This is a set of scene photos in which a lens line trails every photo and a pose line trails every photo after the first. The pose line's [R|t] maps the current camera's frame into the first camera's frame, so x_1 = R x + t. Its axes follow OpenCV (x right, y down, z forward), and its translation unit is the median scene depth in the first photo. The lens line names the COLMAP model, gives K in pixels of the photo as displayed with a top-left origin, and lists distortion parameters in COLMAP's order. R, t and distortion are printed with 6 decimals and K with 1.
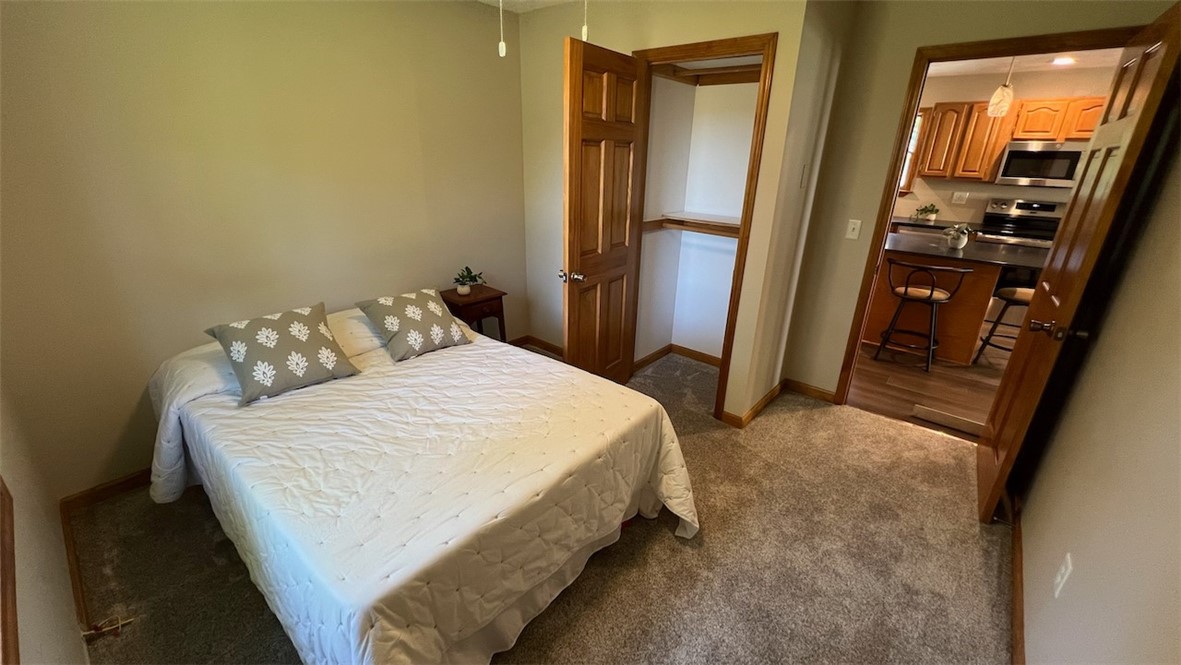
lens RADIAL K [[472.4, 0, 587.2], [0, 472.4, 330.3], [0, 0, 1]] dist [-0.002377, 0.000434]
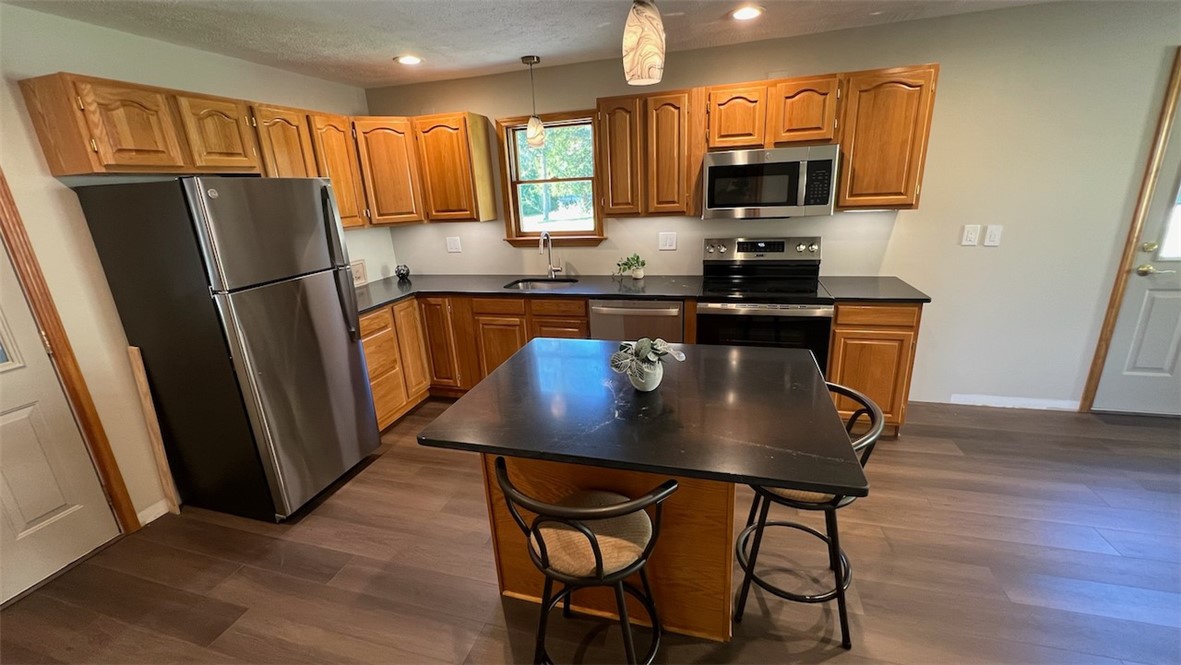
lens RADIAL K [[472.4, 0, 587.2], [0, 472.4, 330.3], [0, 0, 1]] dist [-0.002377, 0.000434]
pose [[0.909538, -0.184423, 0.372464, 0.856079], [0.209813, 0.977328, -0.028436, -0.333749], [-0.358775, 0.104011, 0.927611, 0.900236]]
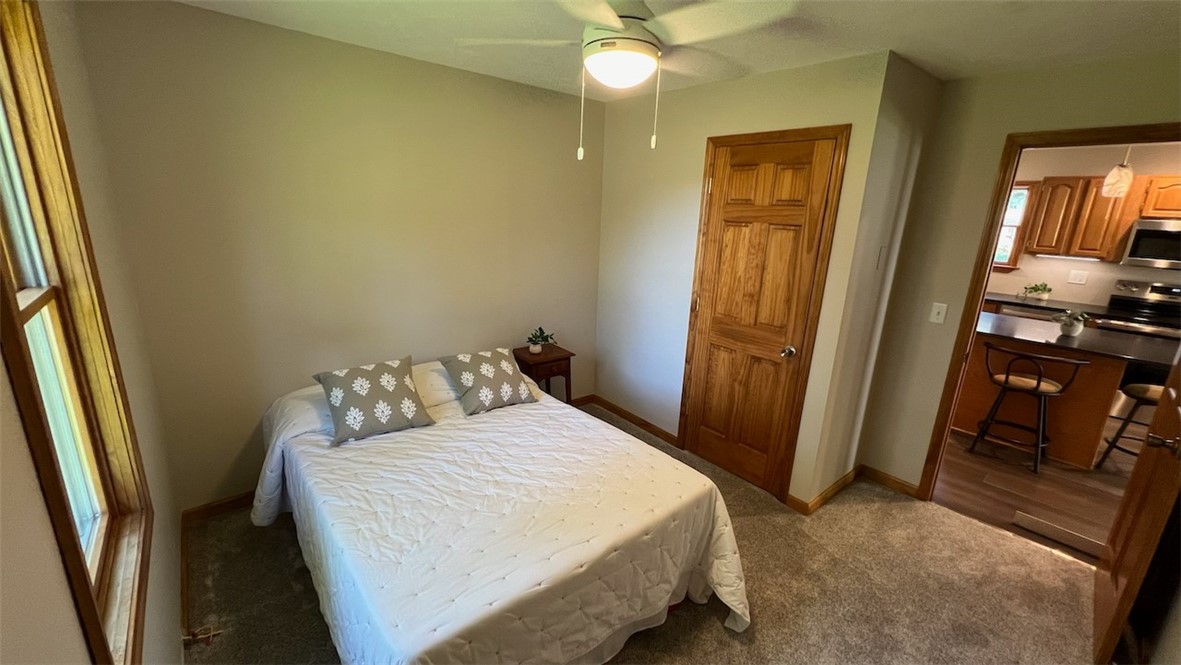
lens RADIAL K [[472.4, 0, 587.2], [0, 472.4, 330.3], [0, 0, 1]] dist [-0.002377, 0.000434]
pose [[0.985715, 0.058757, -0.157842, 0.022264], [-0.075495, 0.991892, -0.102227, -0.032635], [0.150556, 0.112683, 0.982159, -0.037103]]
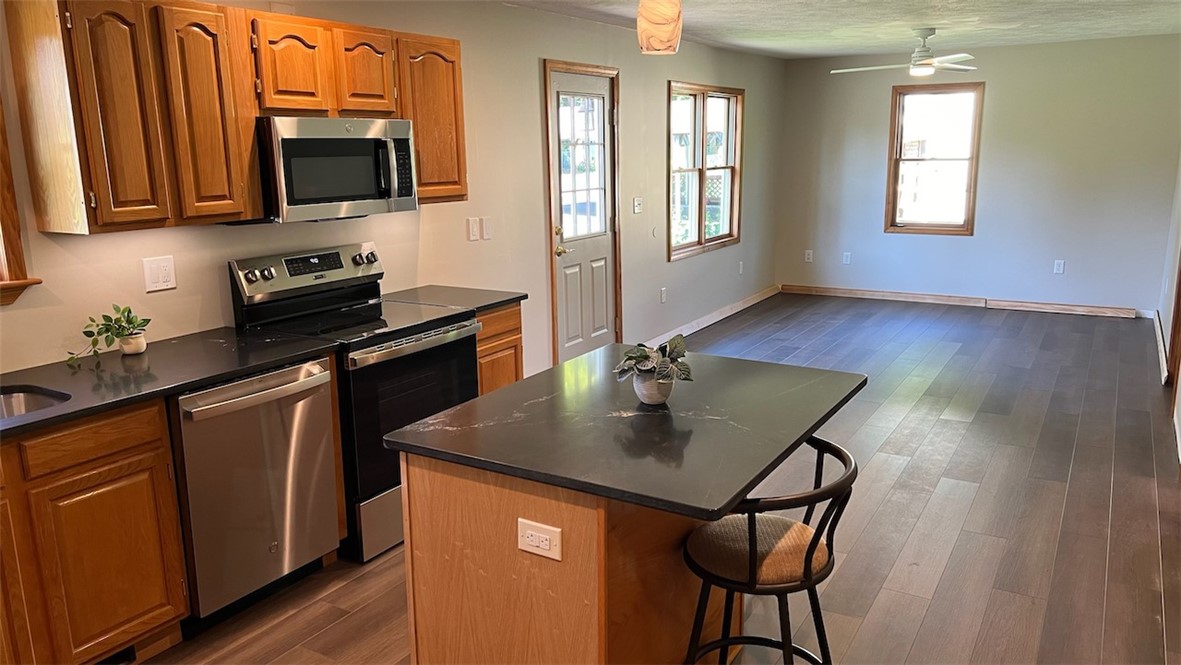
lens RADIAL K [[886.4, 0, 593.0], [0, 886.4, 337.5], [0, 0, 1]] dist [0.069344, -0.093142]
pose [[-0.167141, -0.230617, 0.958582, 0.218175], [0.358039, 0.891687, 0.276952, -0.627345], [-0.918625, 0.389500, -0.066467, 1.584536]]
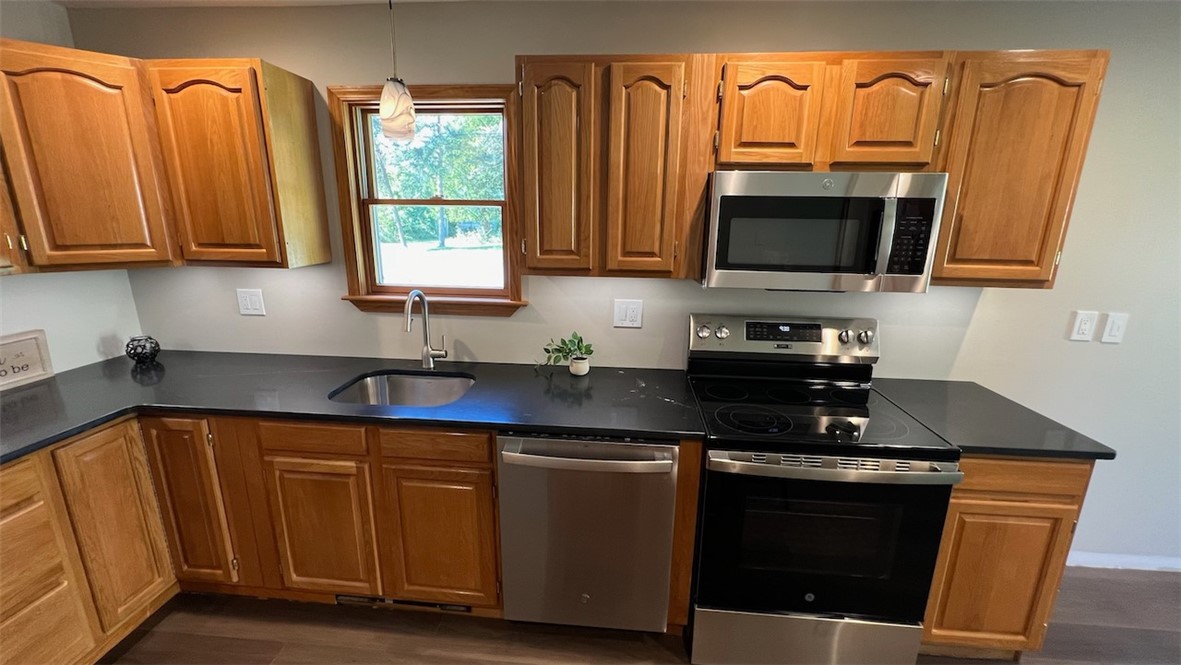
lens RADIAL K [[475.0, 0, 587.4], [0, 475.0, 330.1], [0, 0, 1]] dist [-0.002166, 0.000216]
pose [[0.811946, -0.150001, 0.564131, 1.089821], [0.210571, 0.976615, -0.043392, -0.524448], [-0.544430, 0.154022, 0.824544, 1.409948]]
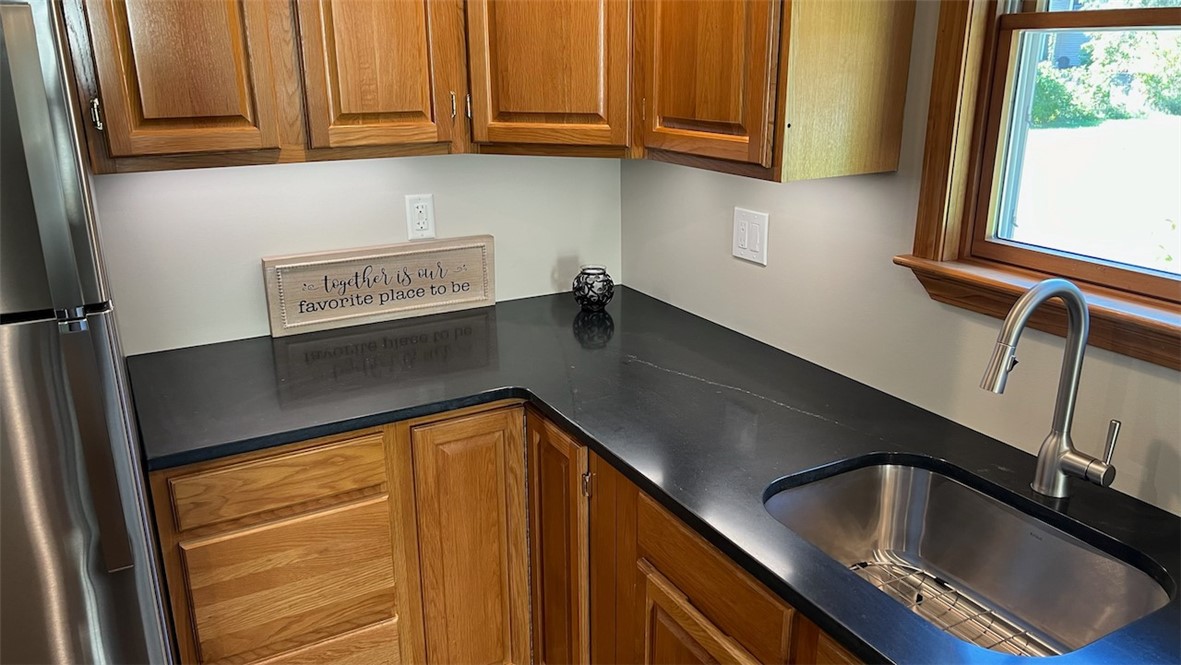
lens RADIAL K [[886.4, 0, 593.0], [0, 886.4, 337.5], [0, 0, 1]] dist [0.069344, -0.093142]
pose [[0.938725, 0.080898, -0.335039, 1.237367], [-0.098233, 0.994544, -0.035093, -0.604967], [0.330372, 0.065854, 0.941551, 1.633335]]
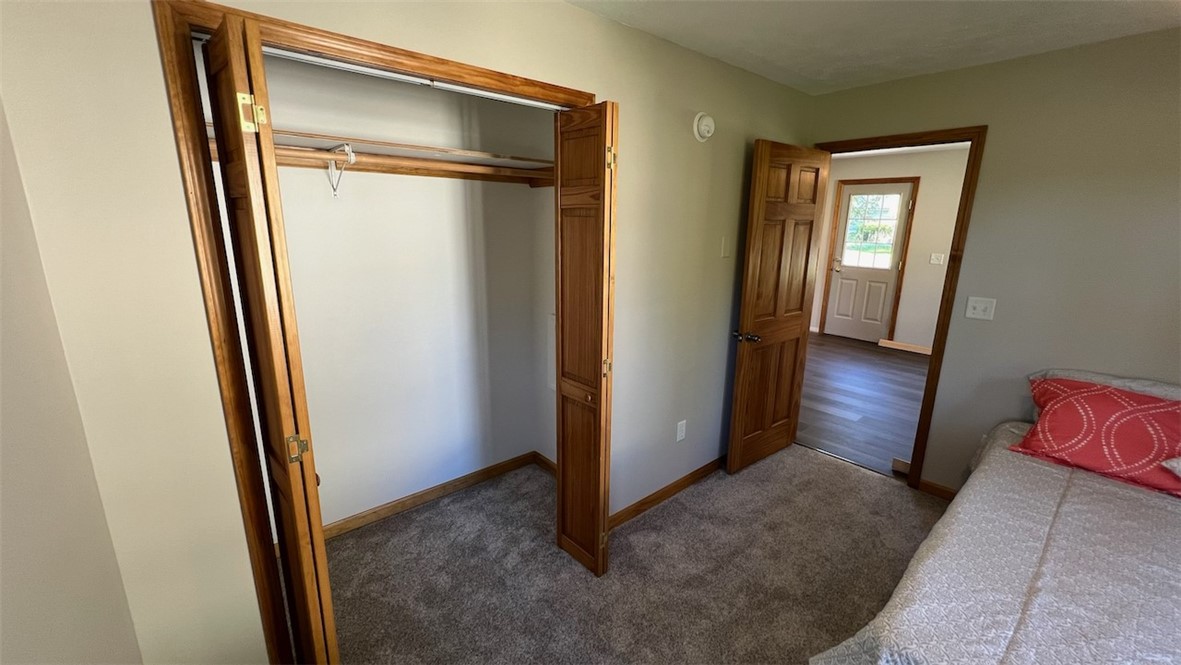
lens RADIAL K [[472.4, 0, 587.2], [0, 472.4, 330.3], [0, 0, 1]] dist [-0.002377, 0.000434]
pose [[0.990985, 0.023399, -0.131915, 1.447598], [-0.039943, 0.991453, -0.124200, 0.461085], [0.127882, 0.128350, 0.983449, -1.201872]]
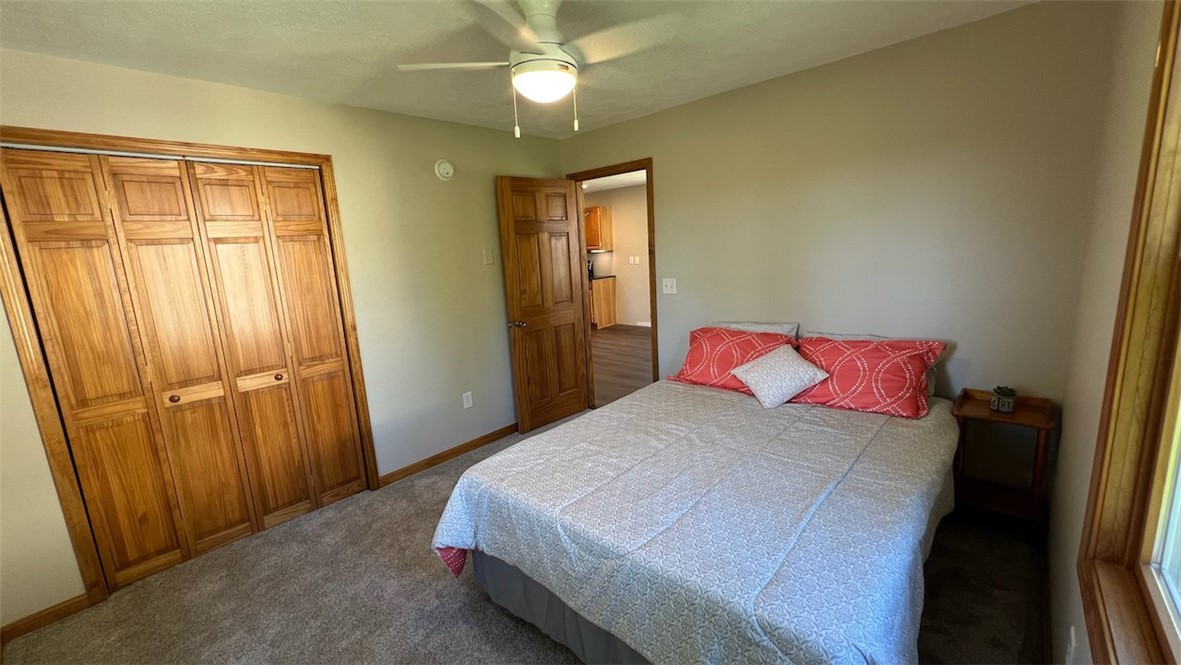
lens RADIAL K [[472.4, 0, 587.2], [0, 472.4, 330.3], [0, 0, 1]] dist [-0.002377, 0.000434]
pose [[0.996794, -0.074938, -0.028035, 1.923133], [0.068810, 0.981704, -0.177548, 0.613365], [0.040828, 0.175049, 0.983713, -1.466688]]
